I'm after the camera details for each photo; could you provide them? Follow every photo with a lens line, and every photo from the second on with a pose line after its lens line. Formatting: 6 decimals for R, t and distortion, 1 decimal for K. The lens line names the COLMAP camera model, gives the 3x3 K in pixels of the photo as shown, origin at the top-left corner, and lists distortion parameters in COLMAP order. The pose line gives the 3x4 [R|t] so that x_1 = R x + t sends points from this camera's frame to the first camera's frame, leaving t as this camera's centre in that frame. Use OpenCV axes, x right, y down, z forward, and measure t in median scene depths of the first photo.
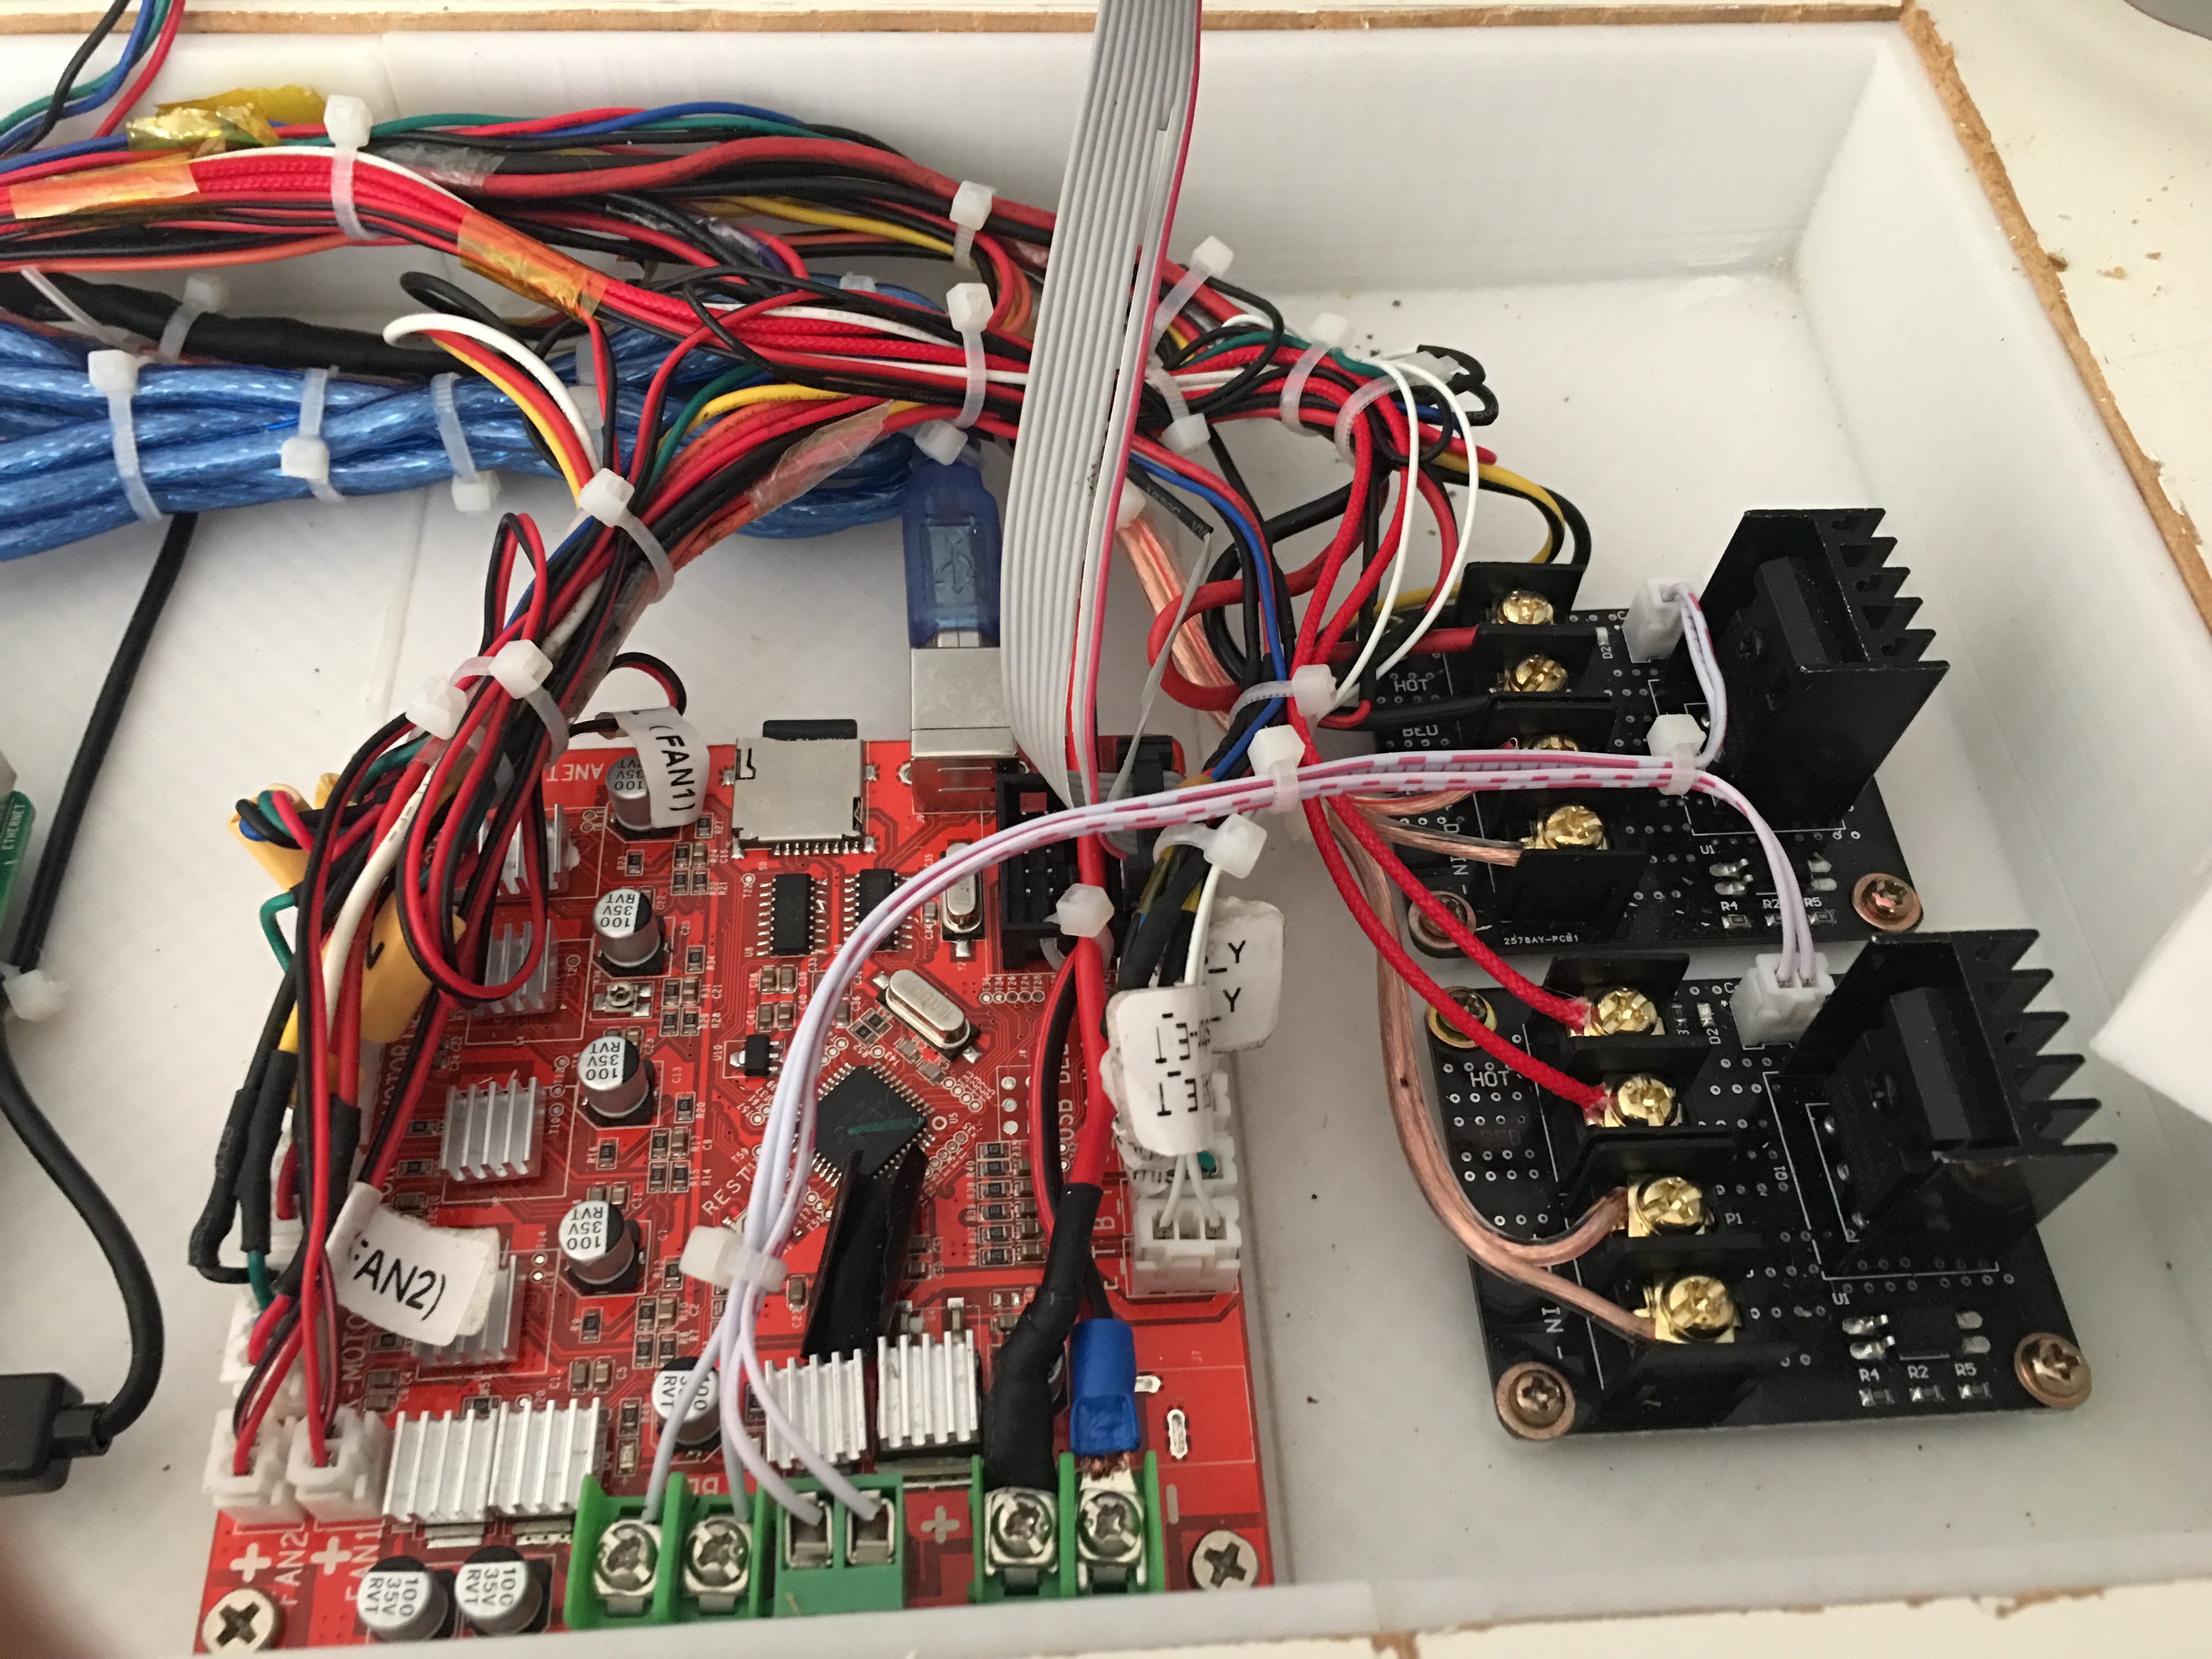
lens RADIAL K [[1915.6, 0, 1106.0], [0, 1915.6, 829.5], [0, 0, 1]] dist [0.081793, -0.143994]
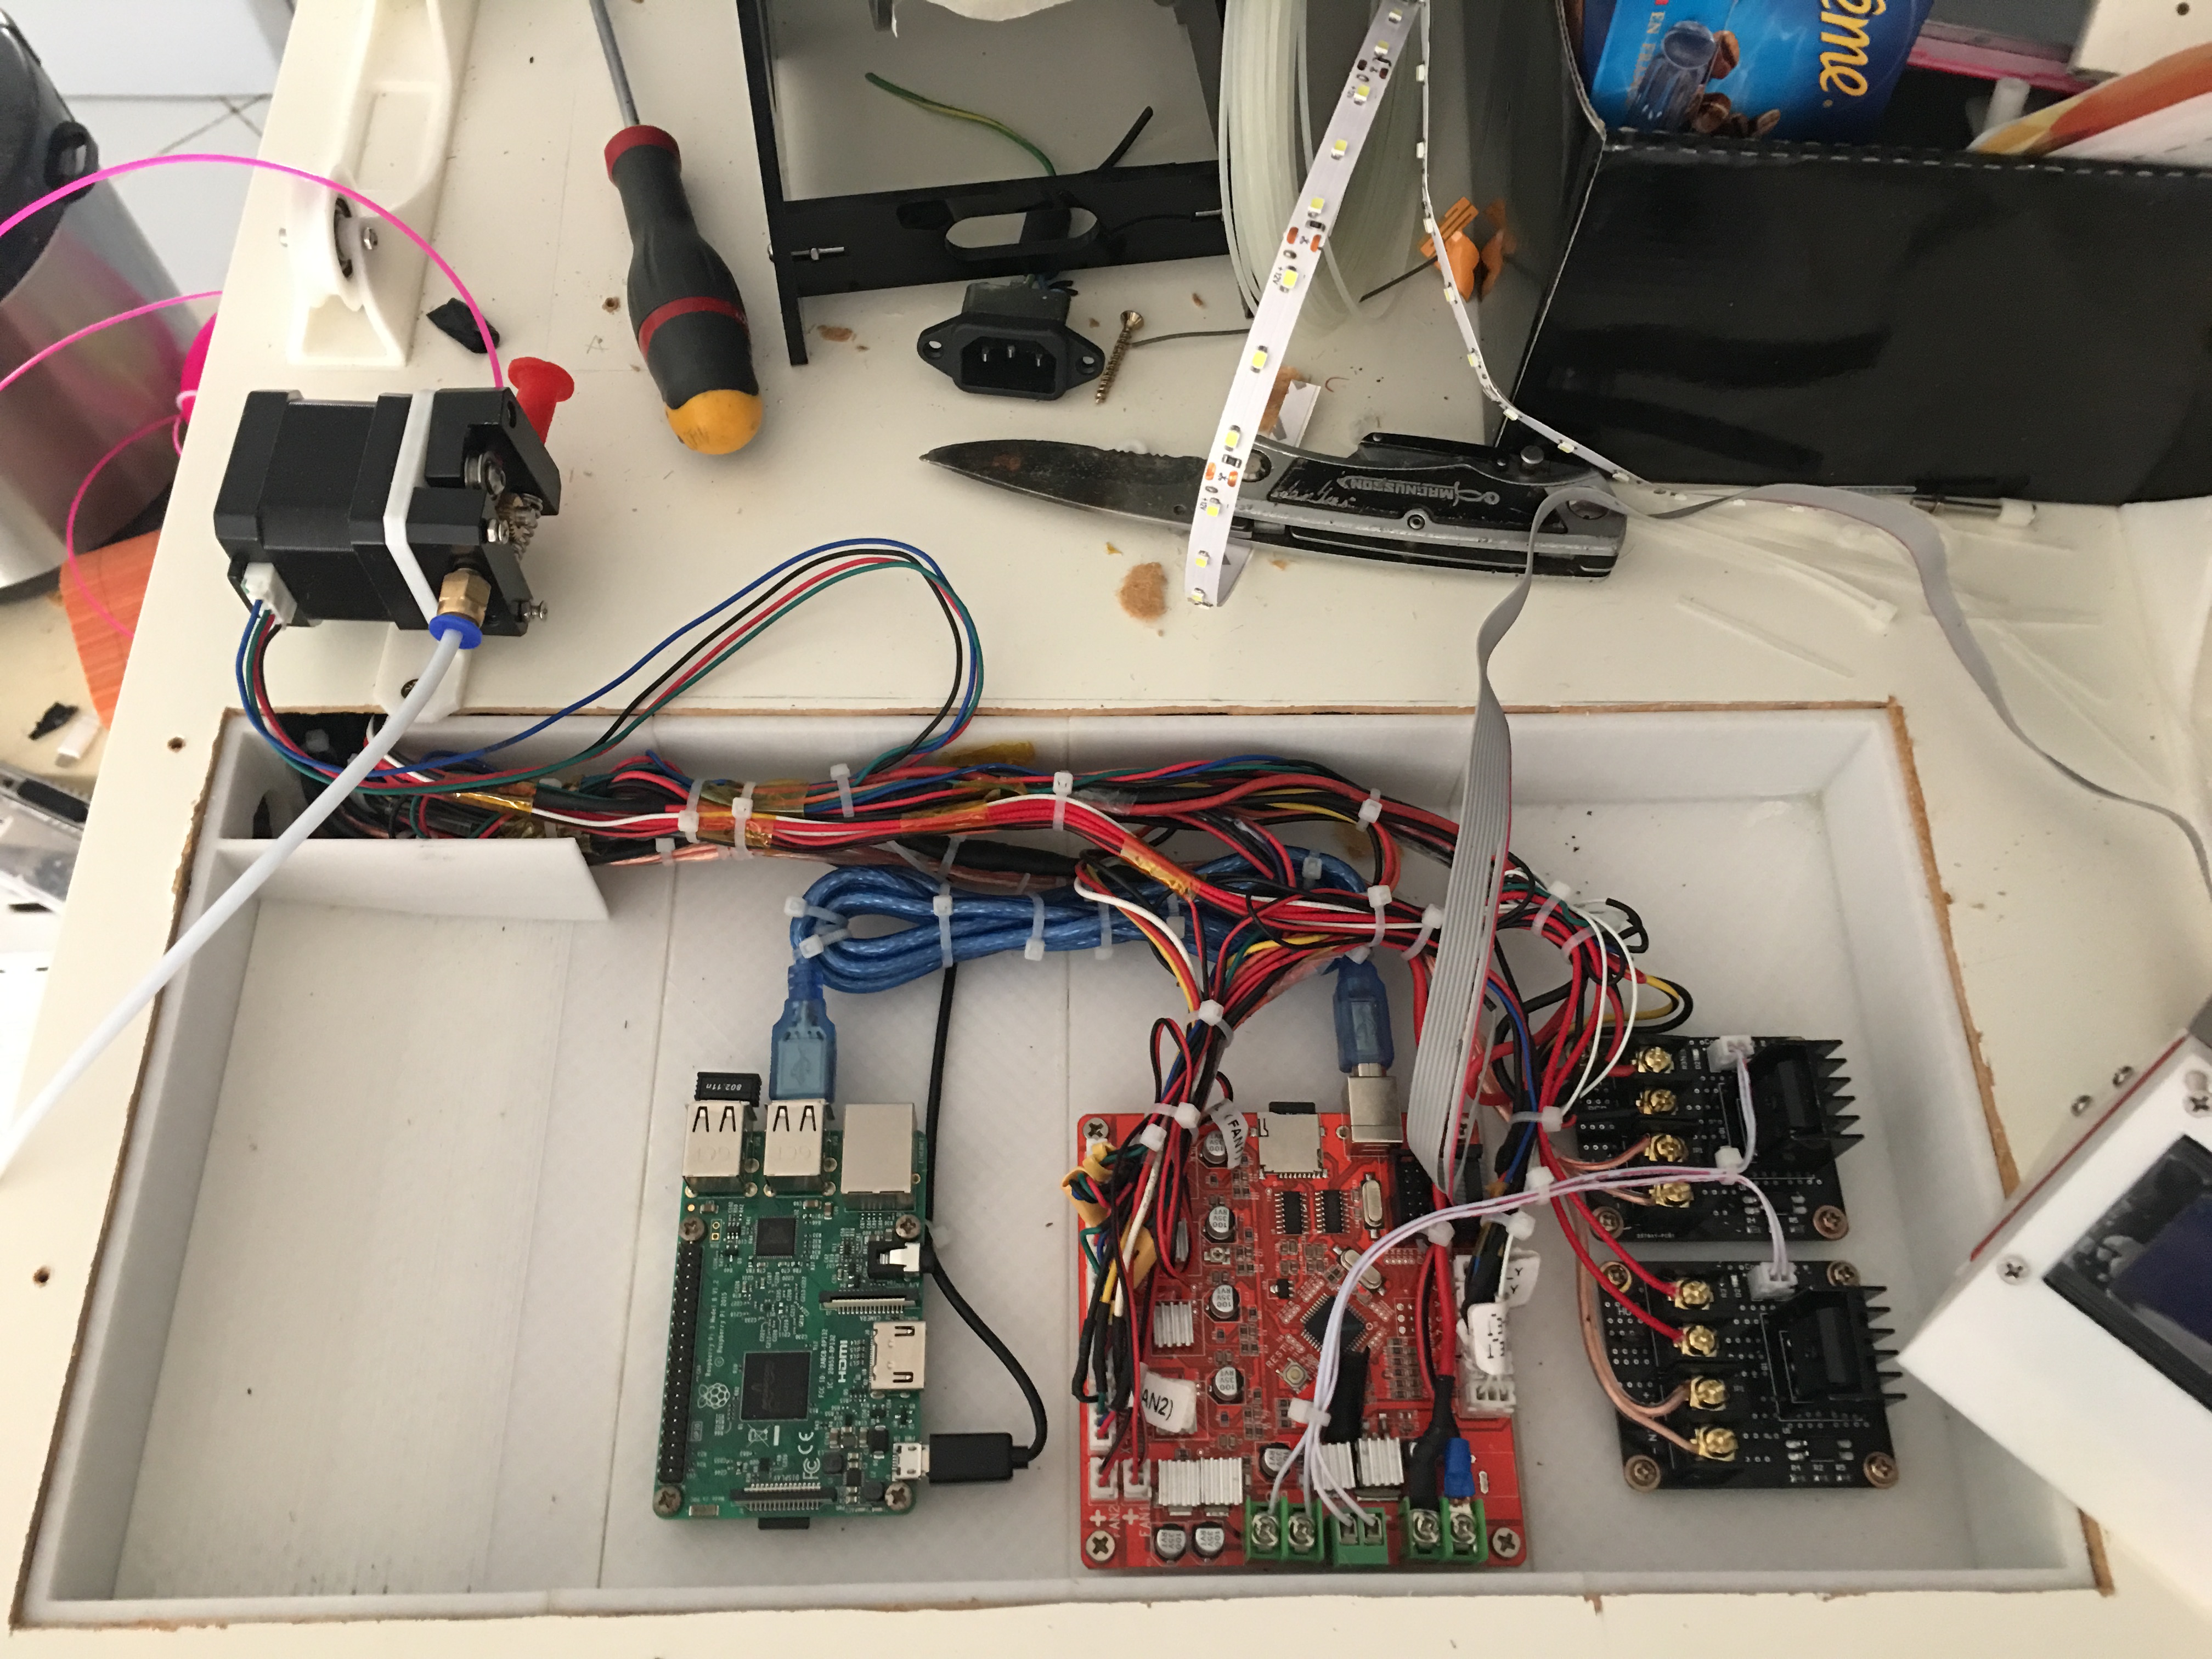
lens RADIAL K [[1871.2, 0, 1085.4], [0, 1871.2, 829.7], [0, 0, 1]] dist [0.085480, -0.135505]
pose [[0.998161, 0.038589, -0.046754, -0.329074], [-0.032600, 0.991910, 0.122689, -0.653697], [0.051110, -0.120939, 0.991343, -1.055799]]
